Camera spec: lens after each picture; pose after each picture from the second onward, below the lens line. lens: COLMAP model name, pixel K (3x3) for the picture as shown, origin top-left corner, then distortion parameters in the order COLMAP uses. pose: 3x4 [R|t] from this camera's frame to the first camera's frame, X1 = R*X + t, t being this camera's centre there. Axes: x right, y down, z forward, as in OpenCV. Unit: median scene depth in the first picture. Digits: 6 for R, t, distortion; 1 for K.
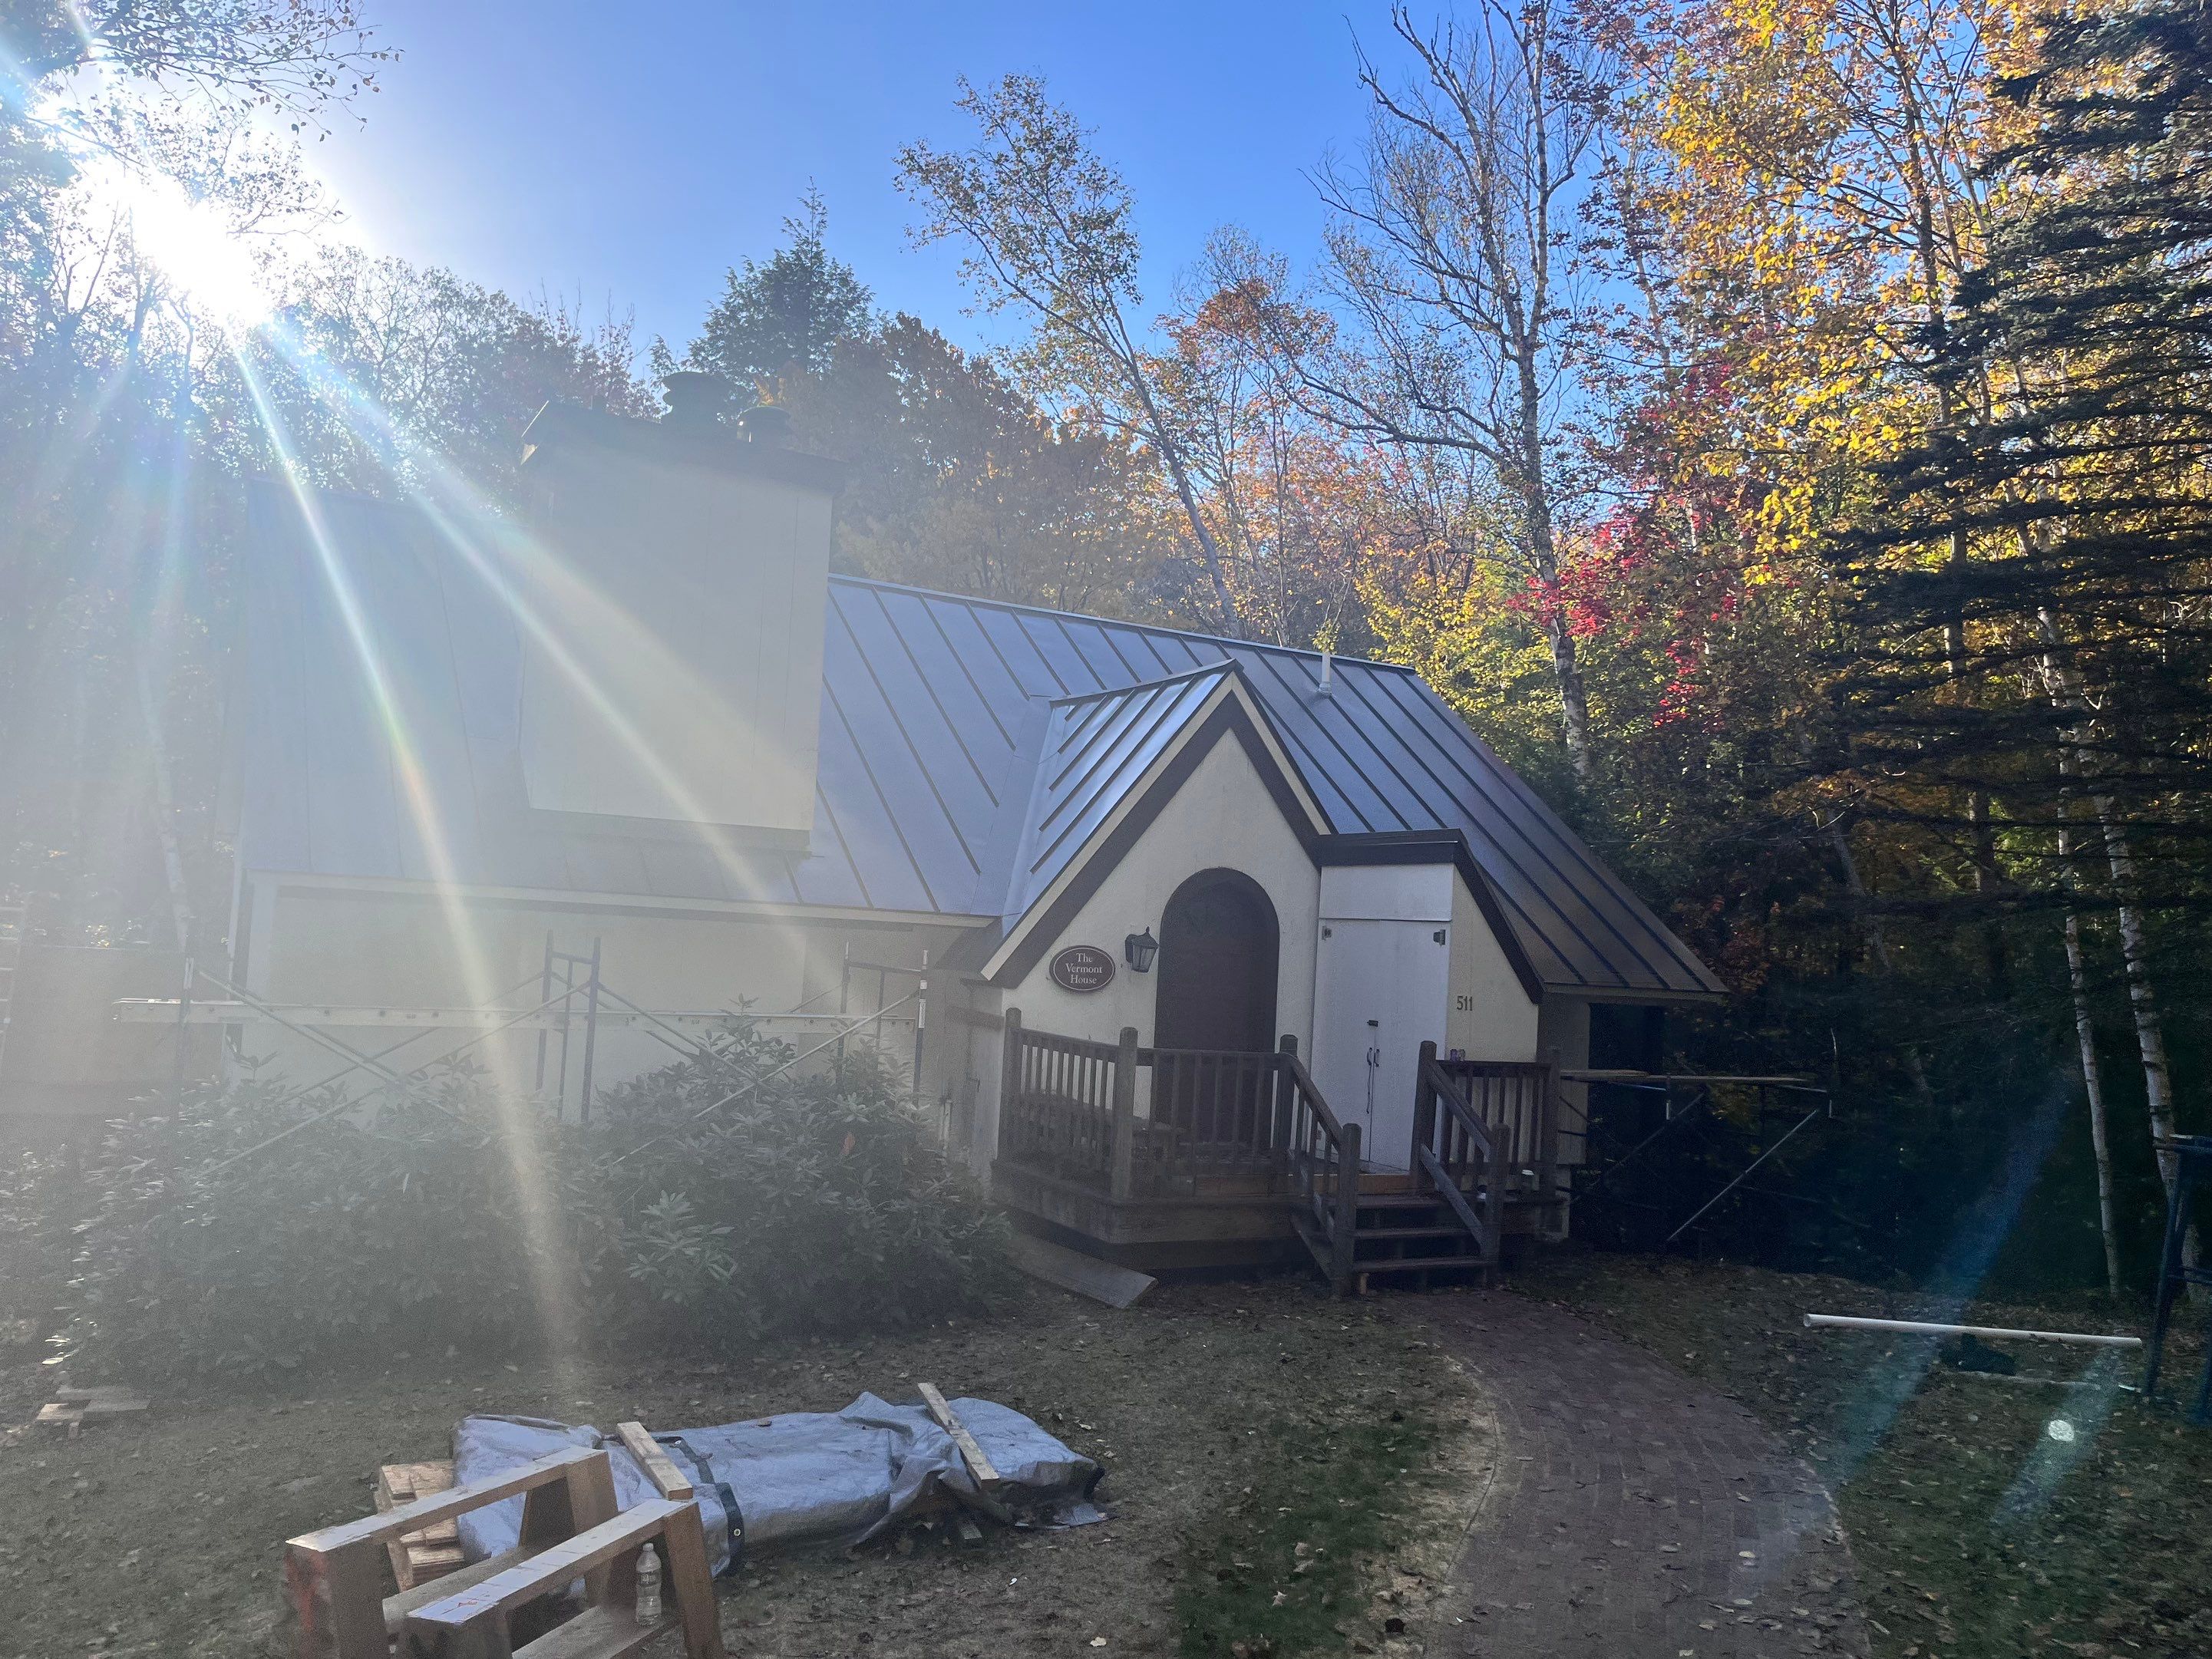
lens RADIAL K [[1675.2, 0, 1106.0], [0, 1675.2, 829.5], [0, 0, 1]] dist [-0.001758, -0.000278]
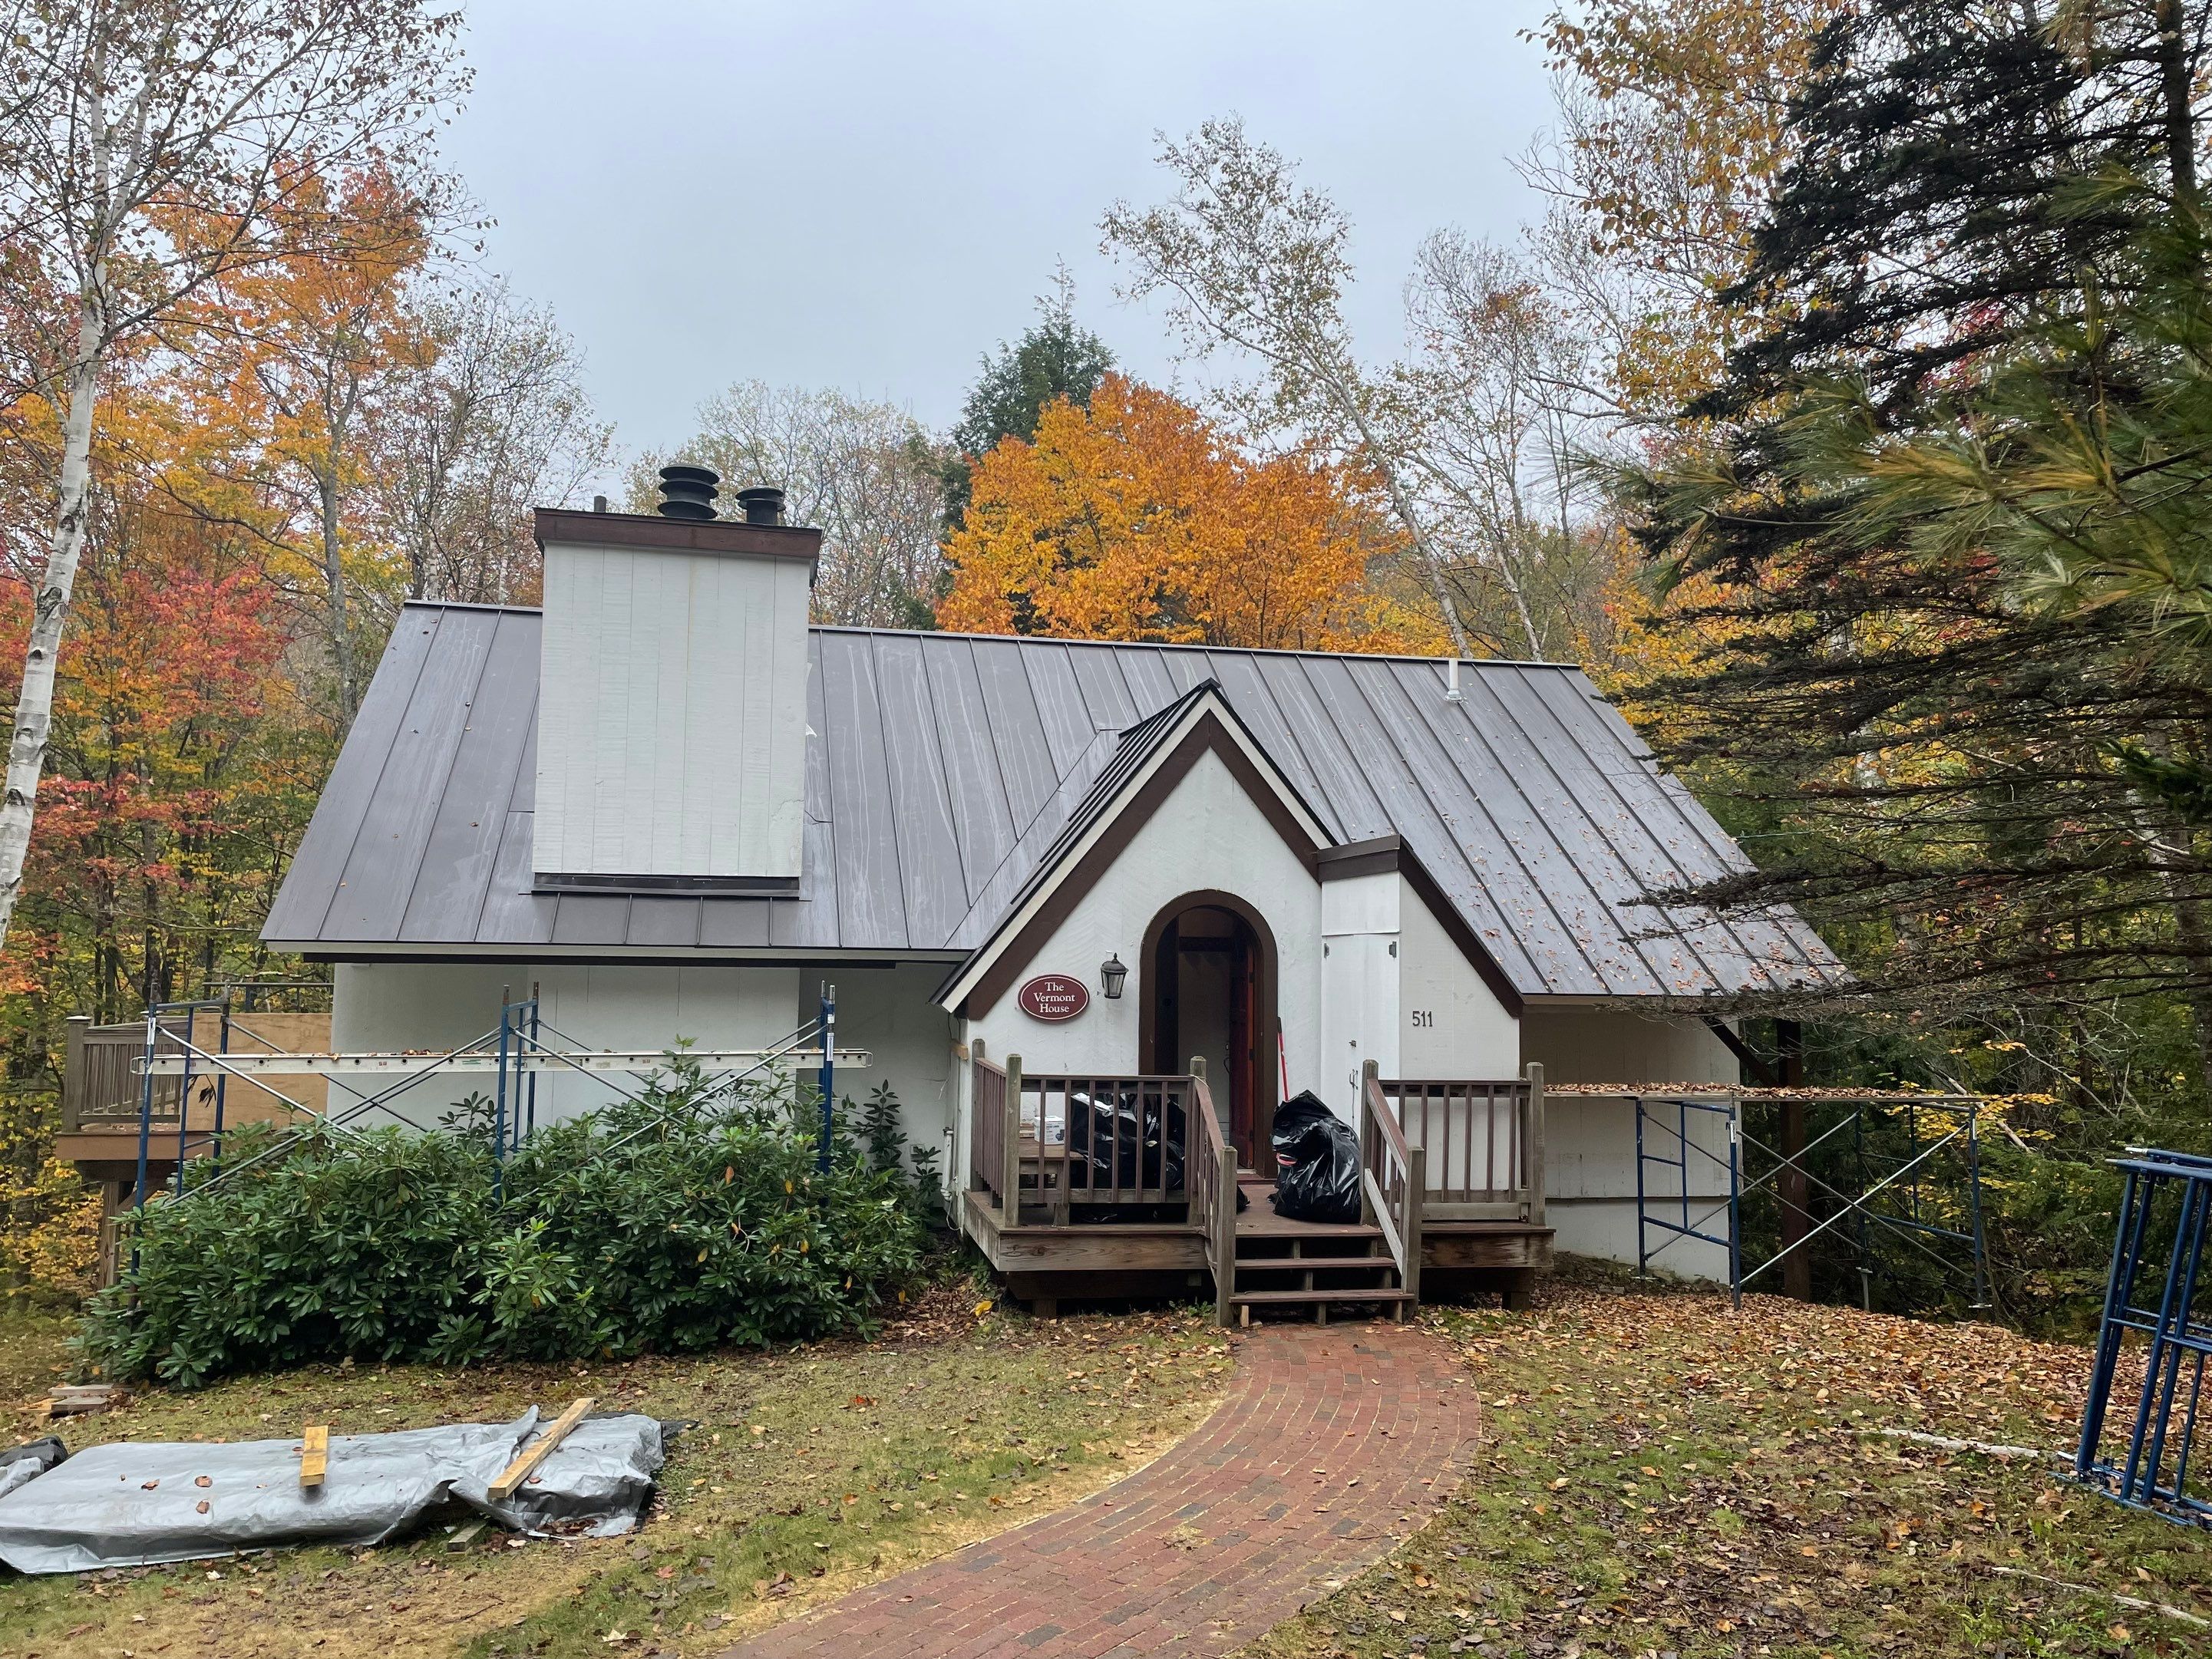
lens RADIAL K [[1646.4, 0, 1089.6], [0, 1646.4, 833.6], [0, 0, 1]] dist [0.004709, 0.000956]
pose [[0.953069, -0.068592, -0.294879, 0.300170], [0.061743, 0.997563, -0.032485, 0.017725], [0.296389, 0.012753, 0.954982, 0.057372]]
